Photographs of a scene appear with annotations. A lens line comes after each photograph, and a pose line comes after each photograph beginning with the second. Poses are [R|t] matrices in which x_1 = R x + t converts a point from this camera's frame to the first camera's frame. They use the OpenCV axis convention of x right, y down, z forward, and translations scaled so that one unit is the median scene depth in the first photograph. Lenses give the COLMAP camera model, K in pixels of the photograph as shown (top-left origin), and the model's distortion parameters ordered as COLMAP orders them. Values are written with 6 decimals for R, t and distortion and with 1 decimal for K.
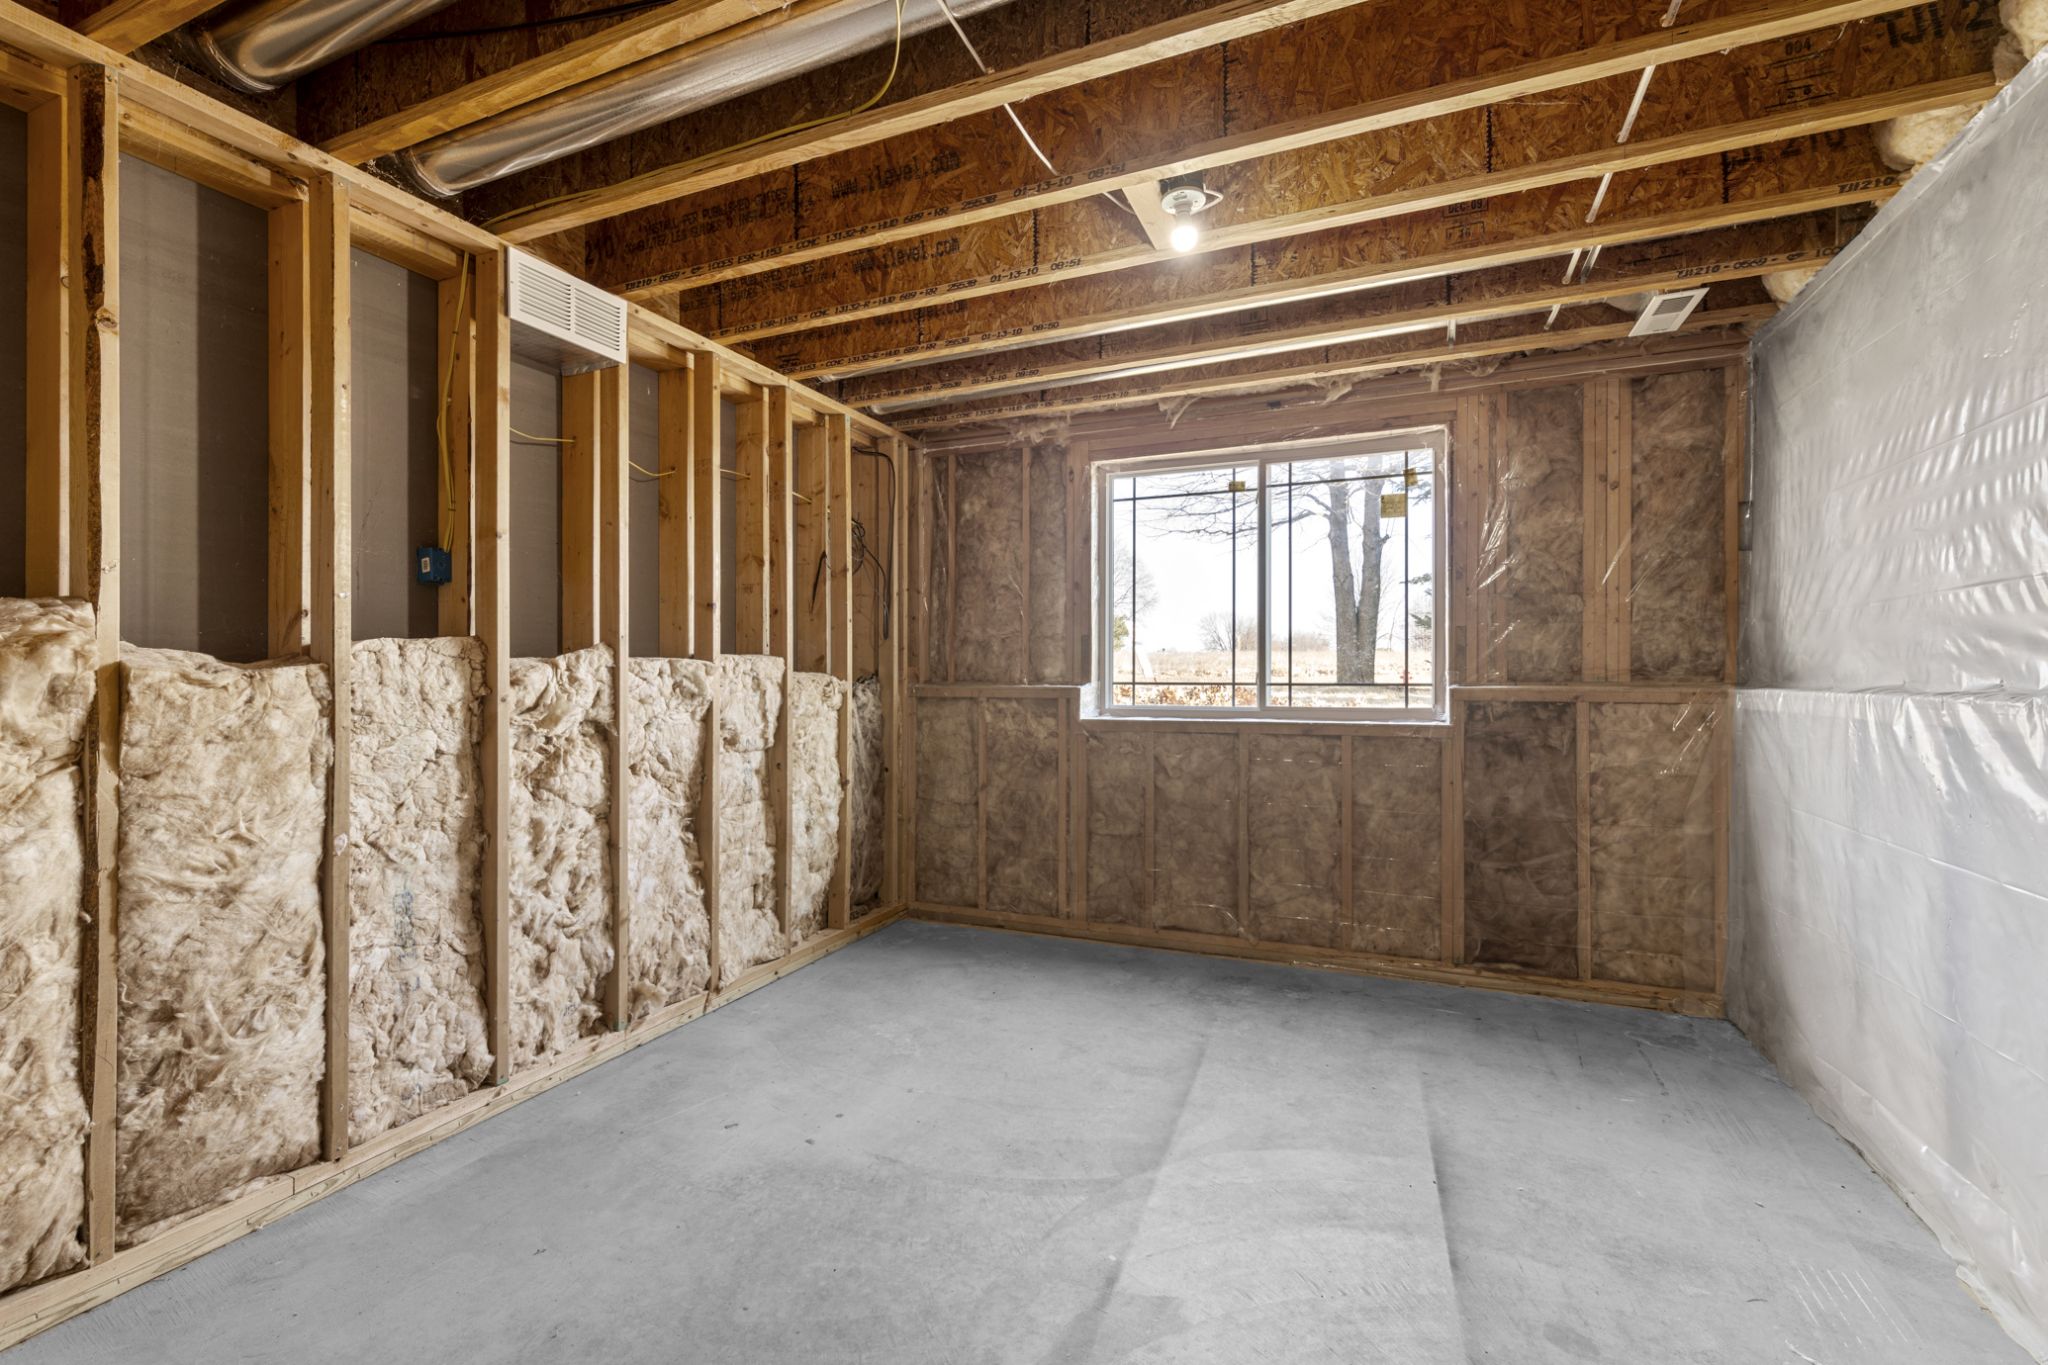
lens RADIAL K [[859.2, 0, 1024.0], [0, 859.2, 682.5], [0, 0, 1]] dist [0.000812, 0.000057]
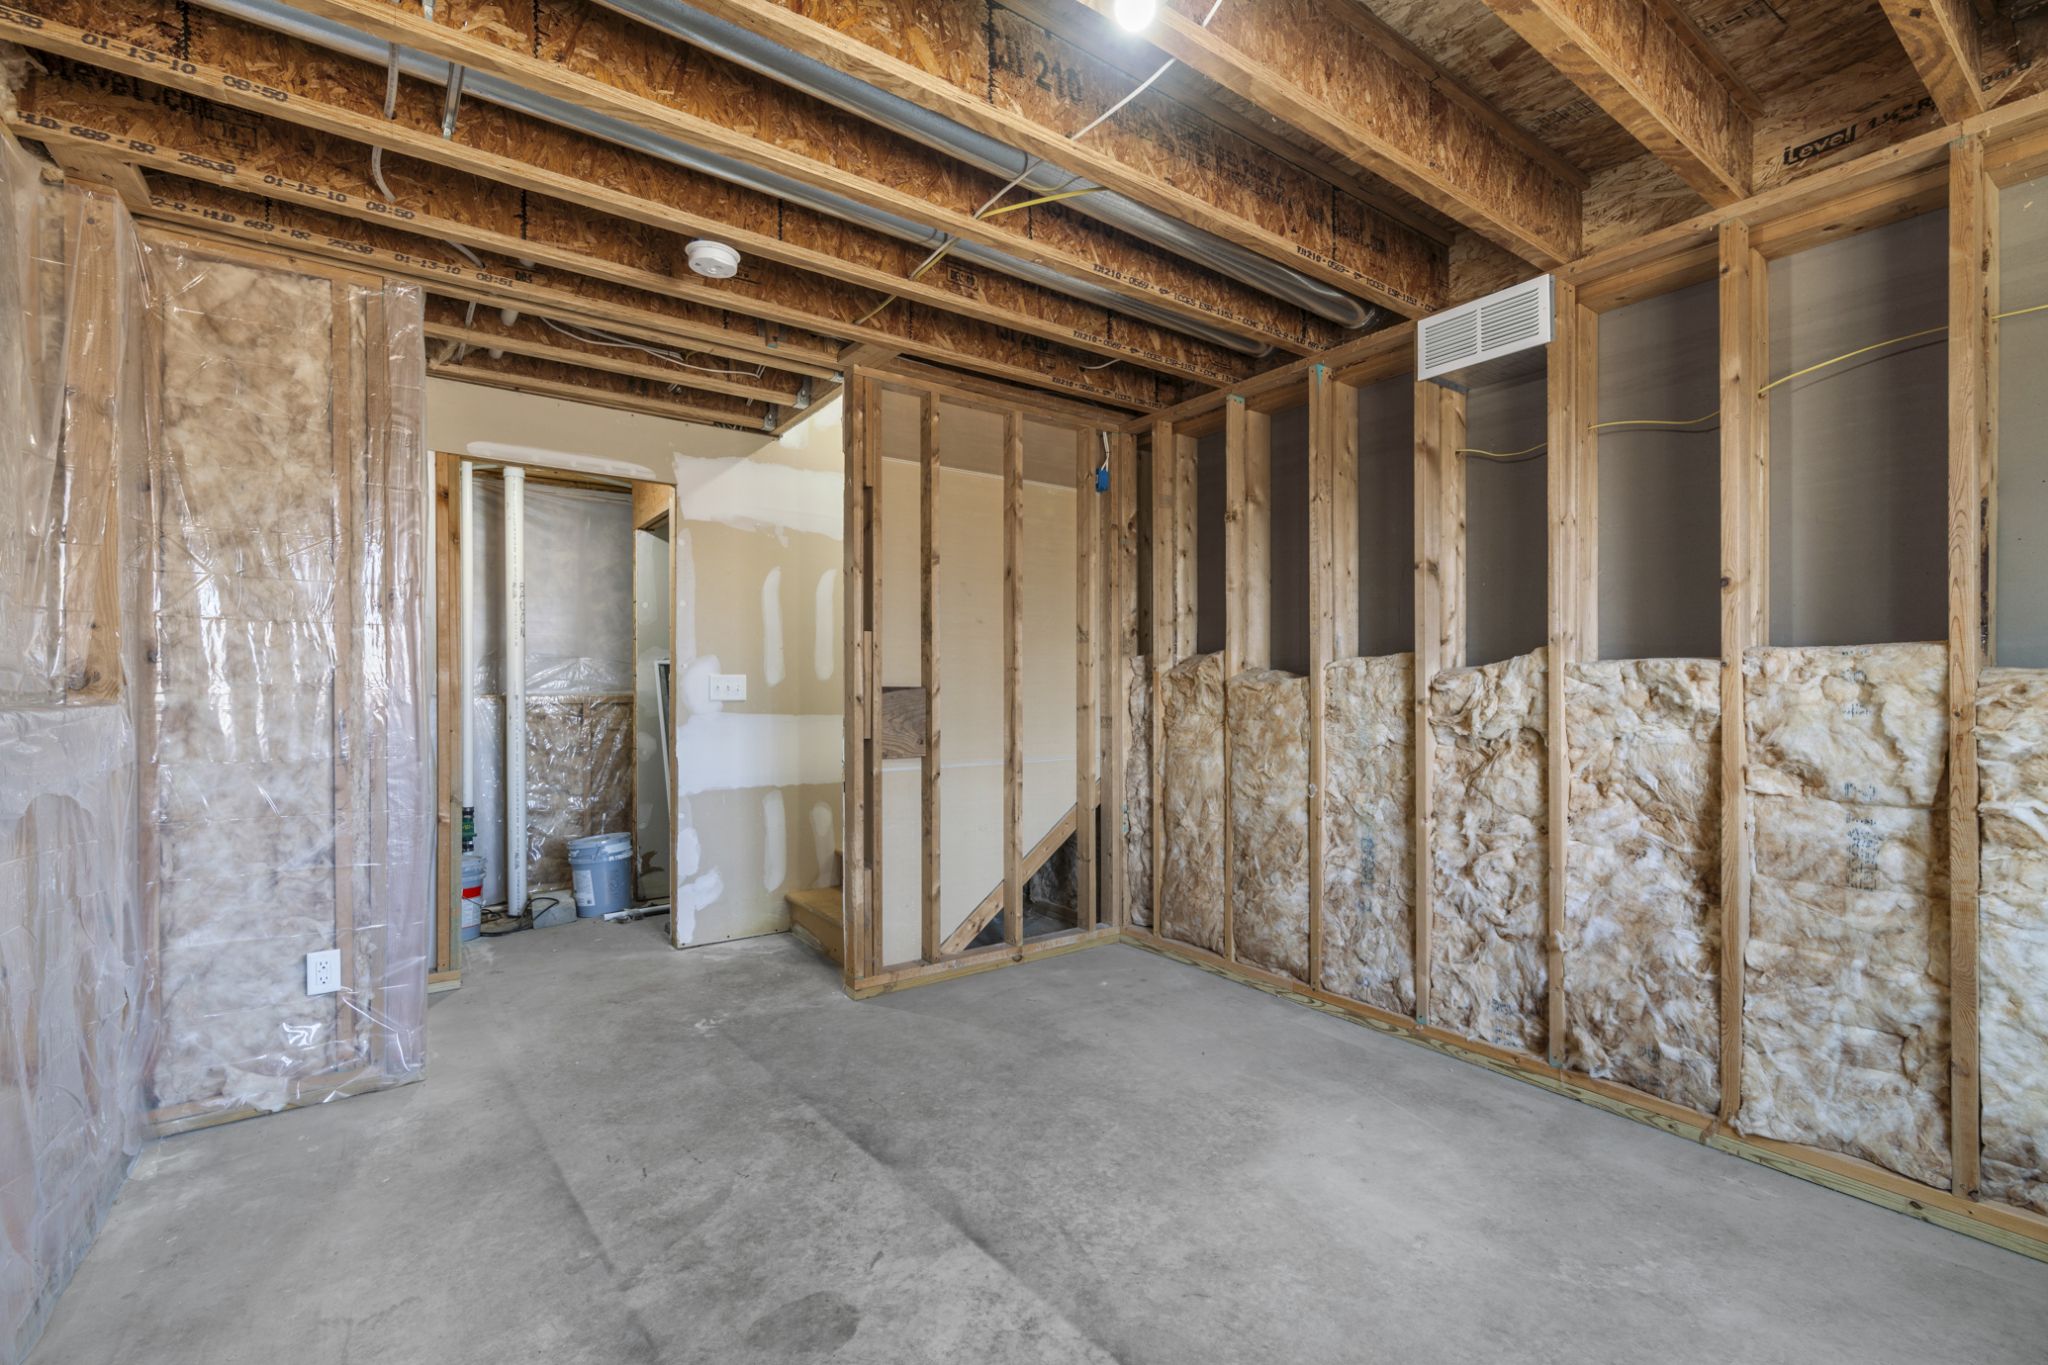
lens RADIAL K [[891.5, 0, 1032.7], [0, 891.5, 691.7], [0, 0, 1]] dist [0.001357, 0.000164]
pose [[-0.498571, 0.005752, -0.866830, 0.687482], [-0.000650, 0.999975, 0.007010, -0.003702], [0.866849, 0.004058, -0.498555, 1.067454]]
